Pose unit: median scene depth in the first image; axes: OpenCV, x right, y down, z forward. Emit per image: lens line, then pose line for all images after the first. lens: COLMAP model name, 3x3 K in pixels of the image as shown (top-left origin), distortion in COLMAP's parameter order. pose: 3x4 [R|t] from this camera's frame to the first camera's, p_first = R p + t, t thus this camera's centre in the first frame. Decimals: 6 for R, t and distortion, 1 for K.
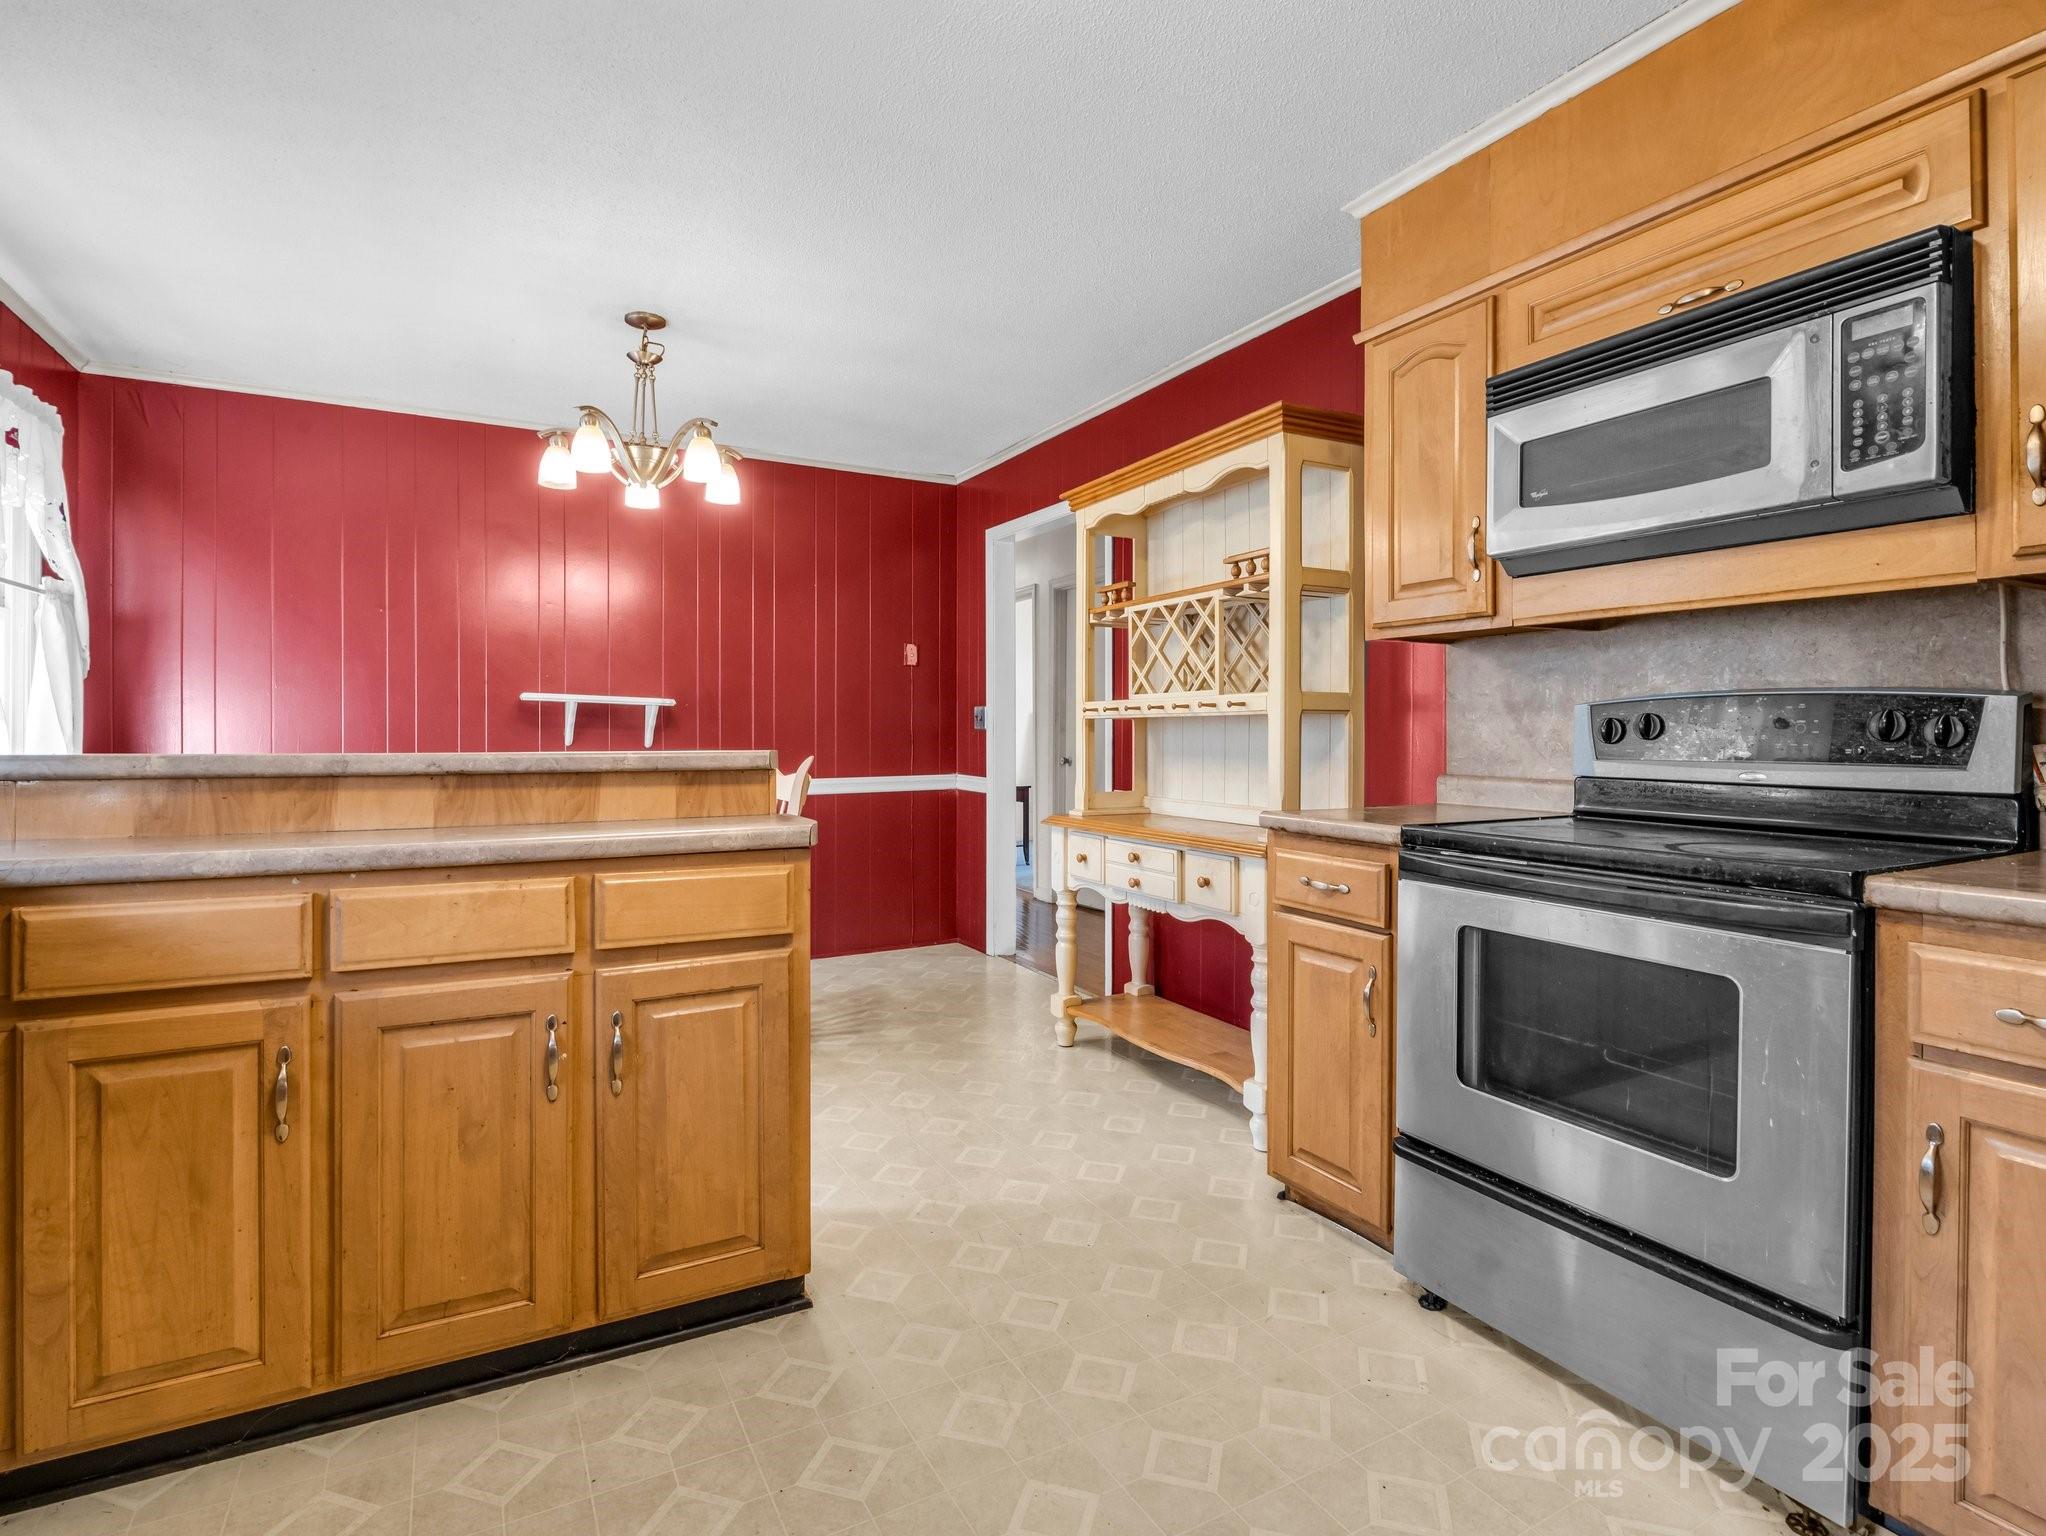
lens RADIAL K [[995.0, 0, 1019.1], [0, 995.0, 741.2], [0, 0, 1]] dist [-0.008428, -0.004434]
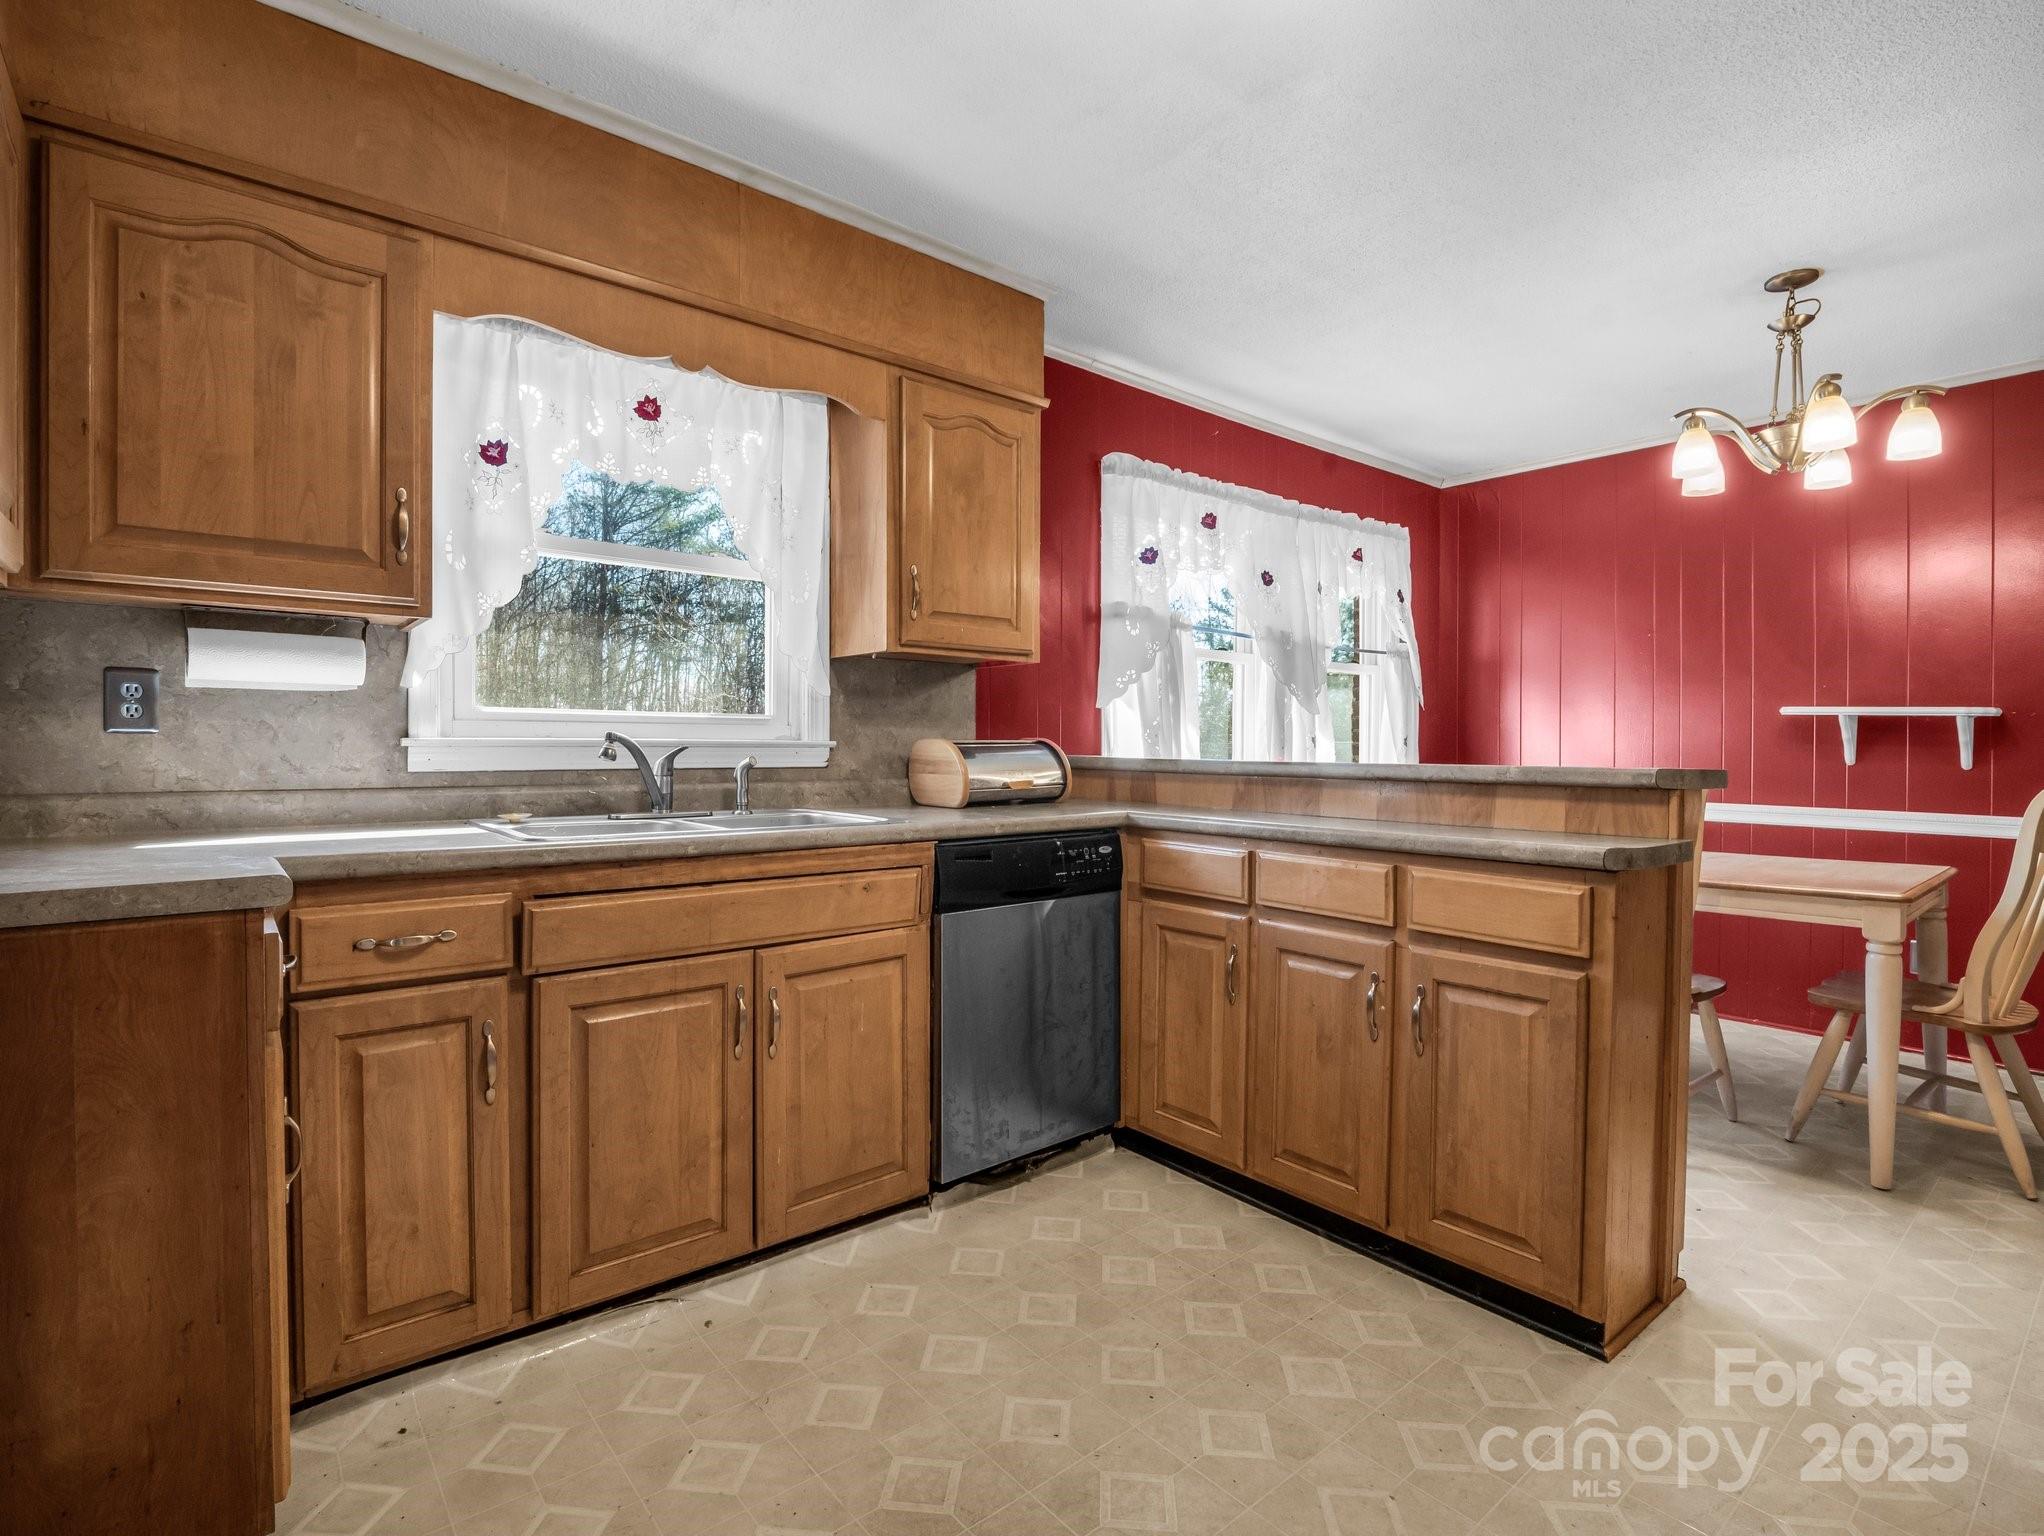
lens RADIAL K [[994.0, 0, 1004.4], [0, 994.0, 761.3], [0, 0, 1]] dist [-0.008428, -0.004434]
pose [[0.188292, 0.014354, -0.982008, 0.619439], [-0.013342, 0.999838, 0.012057, 0.000143], [0.982022, 0.010832, 0.188453, 0.276009]]
